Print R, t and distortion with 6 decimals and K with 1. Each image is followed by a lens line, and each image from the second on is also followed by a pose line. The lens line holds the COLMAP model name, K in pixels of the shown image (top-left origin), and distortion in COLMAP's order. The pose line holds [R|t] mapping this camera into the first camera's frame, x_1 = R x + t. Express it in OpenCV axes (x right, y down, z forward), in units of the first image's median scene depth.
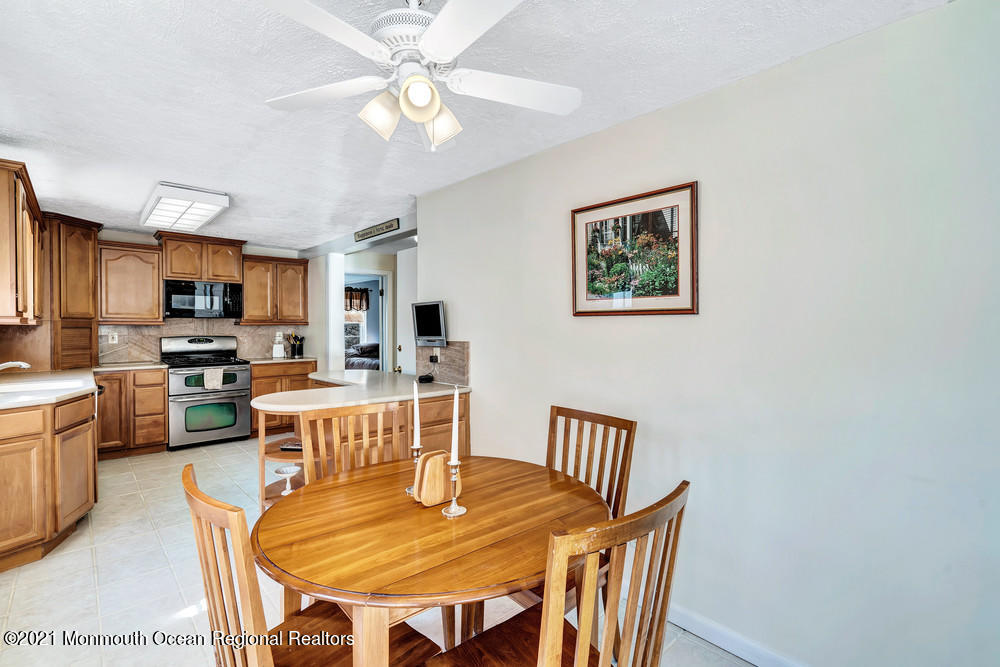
lens RADIAL K [[449.2, 0, 500.0], [0, 449.2, 333.5], [0, 0, 1]] dist [-0.001802, -0.000014]
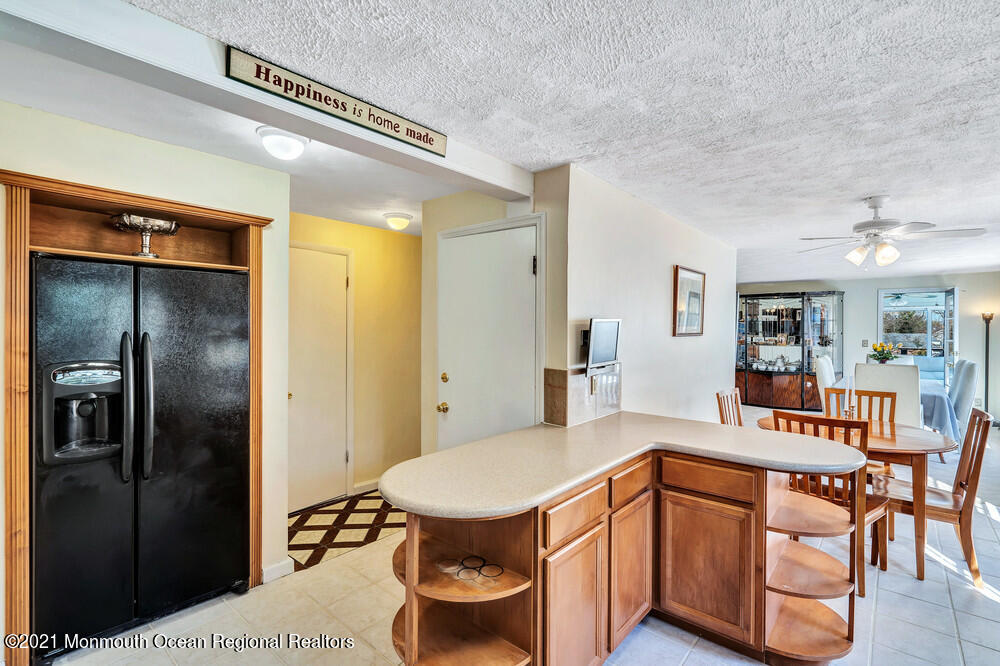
lens RADIAL K [[465.2, 0, 500.0], [0, 465.2, 333.0], [0, 0, 1]] dist [-0.000274, 0.000349]
pose [[-0.103769, -0.016554, 0.994464, -0.657461], [0.008996, 0.999805, 0.017582, -0.041634], [-0.994561, 0.010771, -0.103600, 0.875922]]
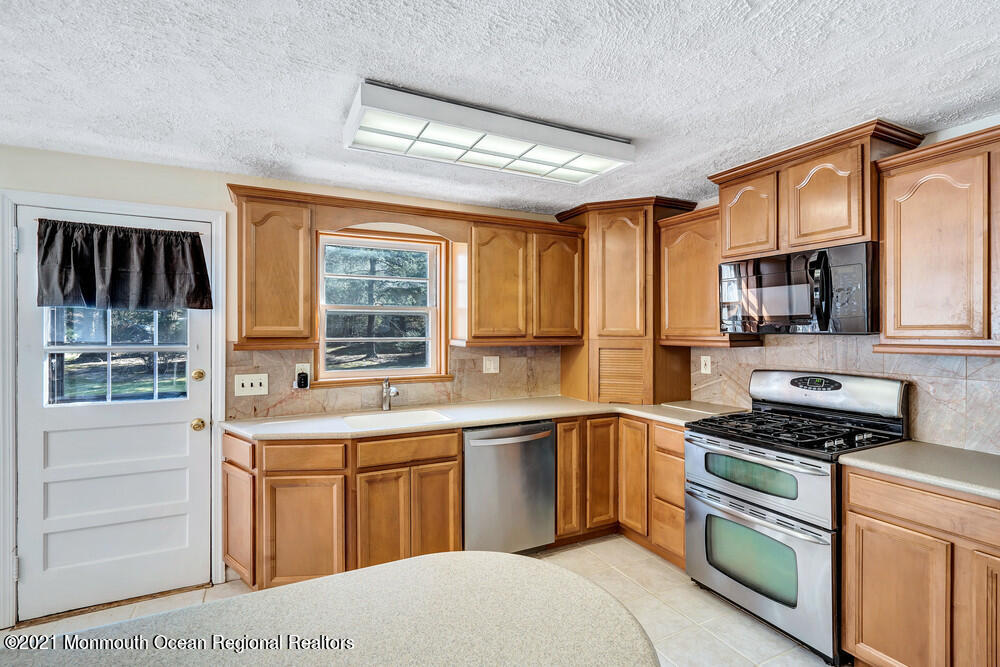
lens RADIAL K [[465.2, 0, 500.0], [0, 465.2, 333.5], [0, 0, 1]] dist [-0.000274, 0.000349]
pose [[-0.293561, 0.001460, -0.955939, -0.134565], [-0.016010, 0.999851, 0.006444, -0.035708], [0.955806, 0.017197, -0.293494, 0.926563]]
